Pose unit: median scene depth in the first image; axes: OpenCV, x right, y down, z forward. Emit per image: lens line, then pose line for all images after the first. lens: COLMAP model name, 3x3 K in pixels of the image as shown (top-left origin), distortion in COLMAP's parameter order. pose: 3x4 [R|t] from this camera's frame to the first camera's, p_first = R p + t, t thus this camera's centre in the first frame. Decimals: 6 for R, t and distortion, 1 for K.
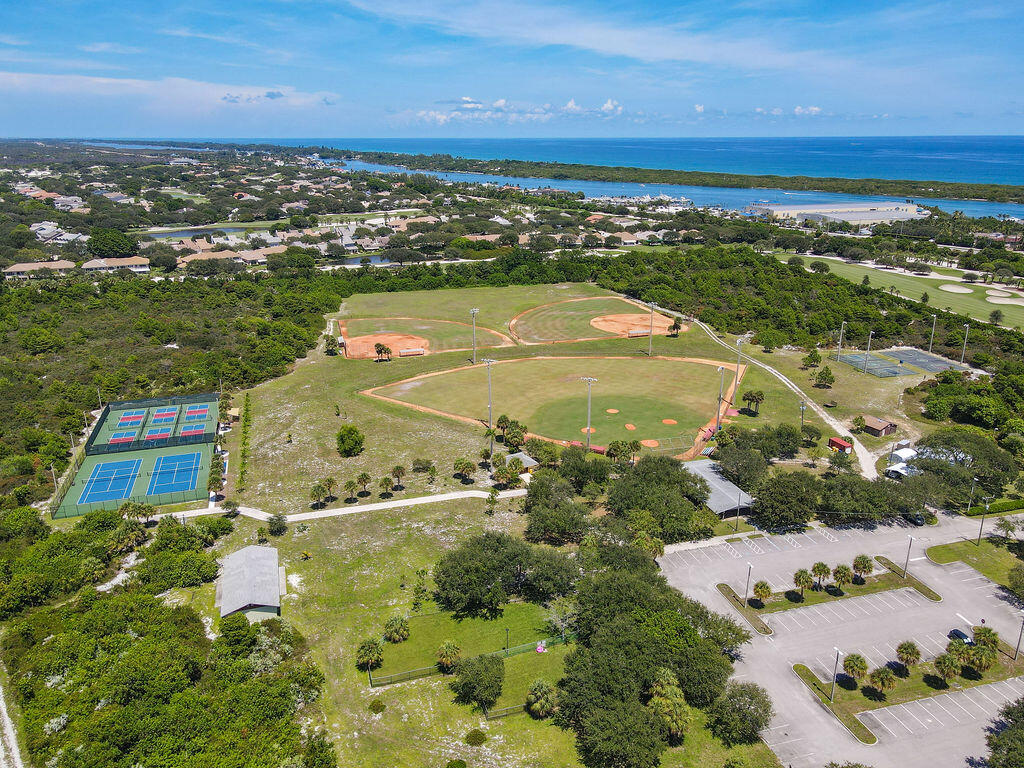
lens RADIAL K [[748.0, 0, 507.3], [0, 748.0, 380.4], [0, 0, 1]] dist [0.021178, -0.002176]
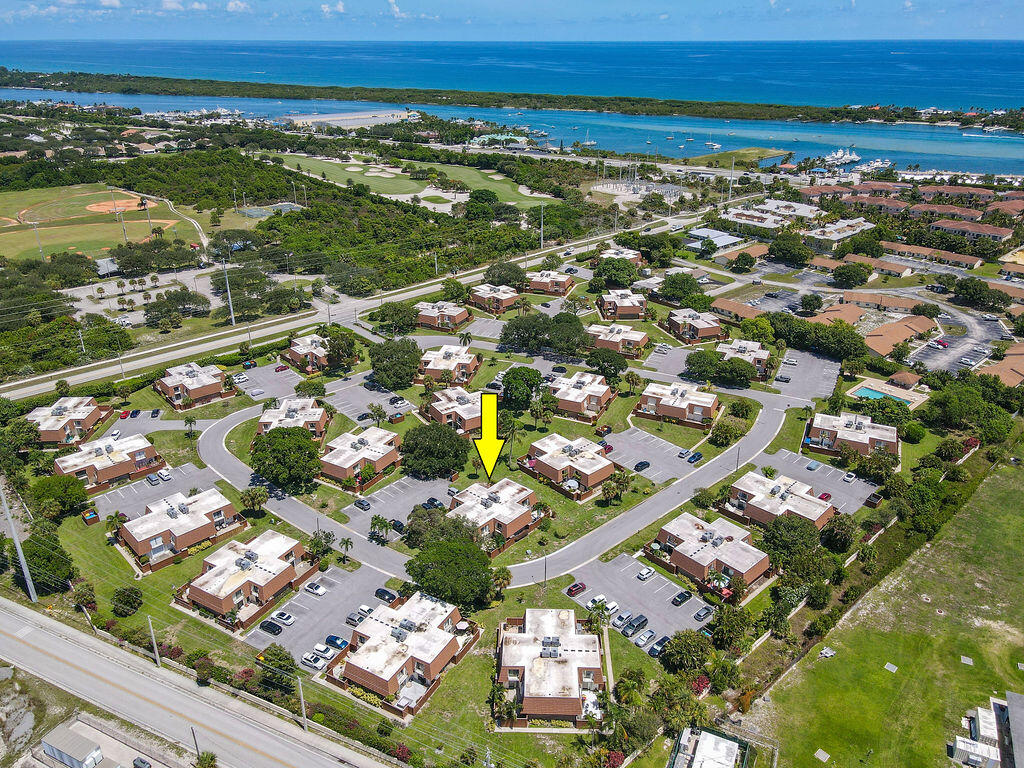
lens RADIAL K [[748.0, 0, 507.3], [0, 748.0, 380.4], [0, 0, 1]] dist [0.021178, -0.002176]
pose [[0.893703, -0.186048, 0.408265, 0.090154], [0.139623, 0.980114, 0.141003, 0.078565], [-0.426379, -0.069012, 0.901908, -0.337588]]
